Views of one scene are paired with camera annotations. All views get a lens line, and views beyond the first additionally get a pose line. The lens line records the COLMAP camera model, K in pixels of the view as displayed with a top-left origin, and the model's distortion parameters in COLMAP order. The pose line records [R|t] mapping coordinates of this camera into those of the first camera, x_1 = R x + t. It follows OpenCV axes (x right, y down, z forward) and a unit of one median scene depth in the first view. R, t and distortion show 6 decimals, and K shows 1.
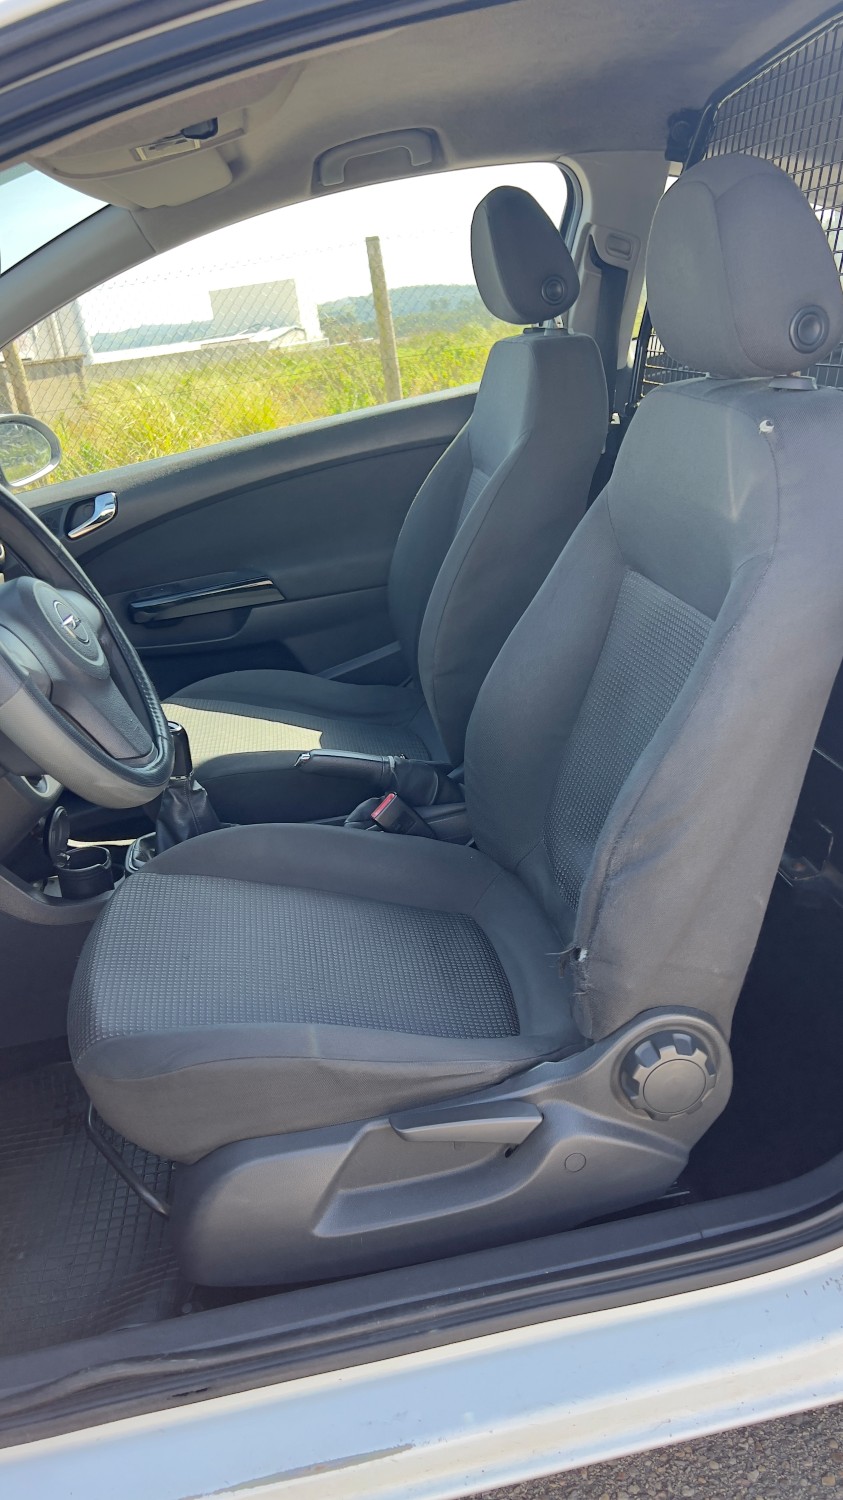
lens RADIAL K [[1144.2, 0, 431.8], [0, 1144.2, 752.8], [0, 0, 1]] dist [0.031439, -0.033463]
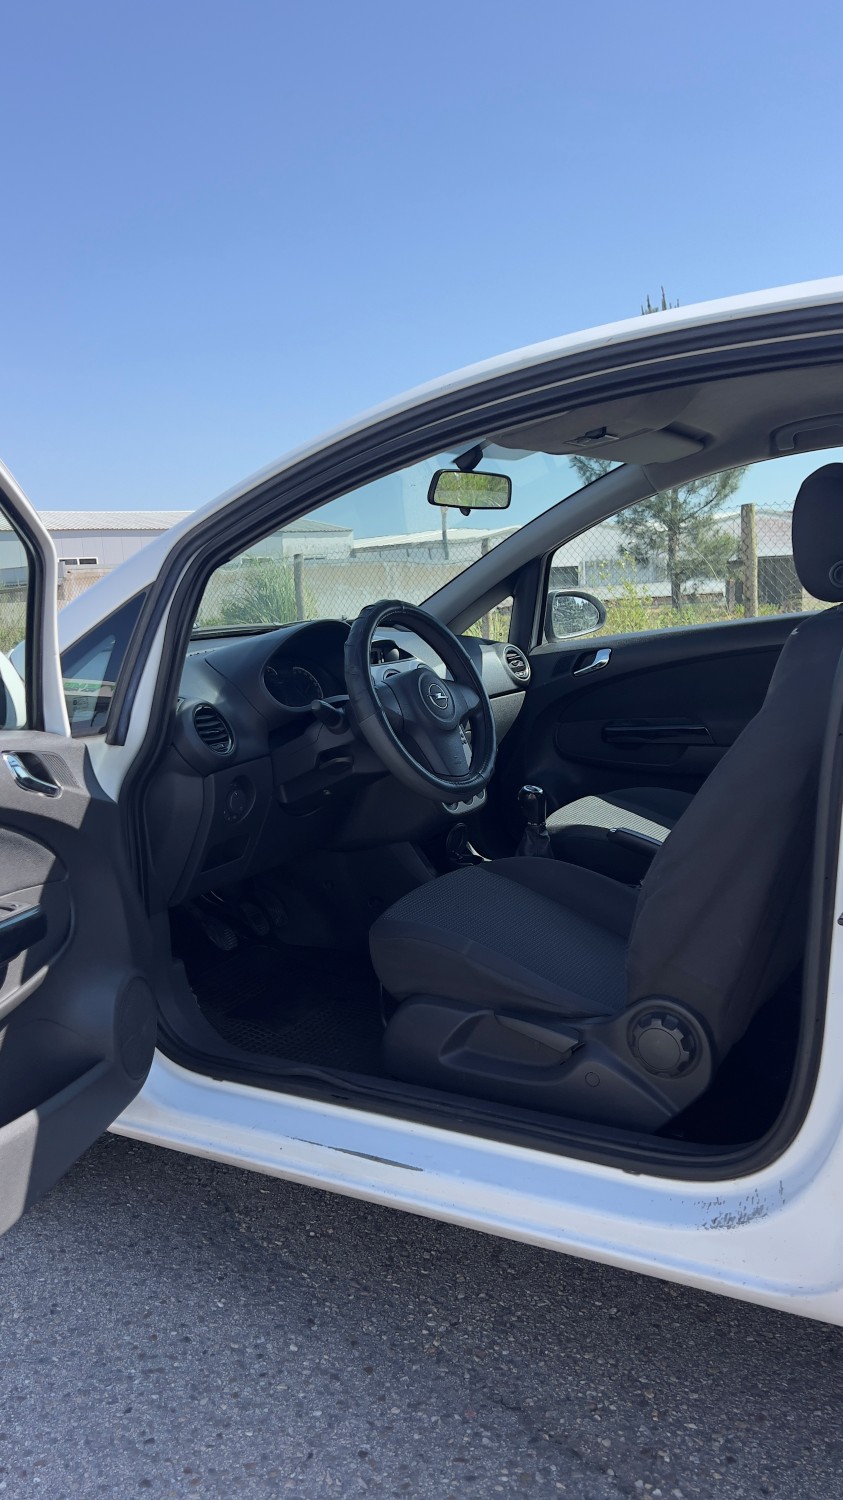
lens RADIAL K [[1144.2, 0, 412.3], [0, 1144.2, 750.9], [0, 0, 1]] dist [0.031439, -0.033463]
pose [[0.778092, 0.177466, -0.602561, 0.538903], [-0.270157, 0.960555, -0.065954, 0.070133], [0.567088, 0.214104, 0.795343, -0.306295]]
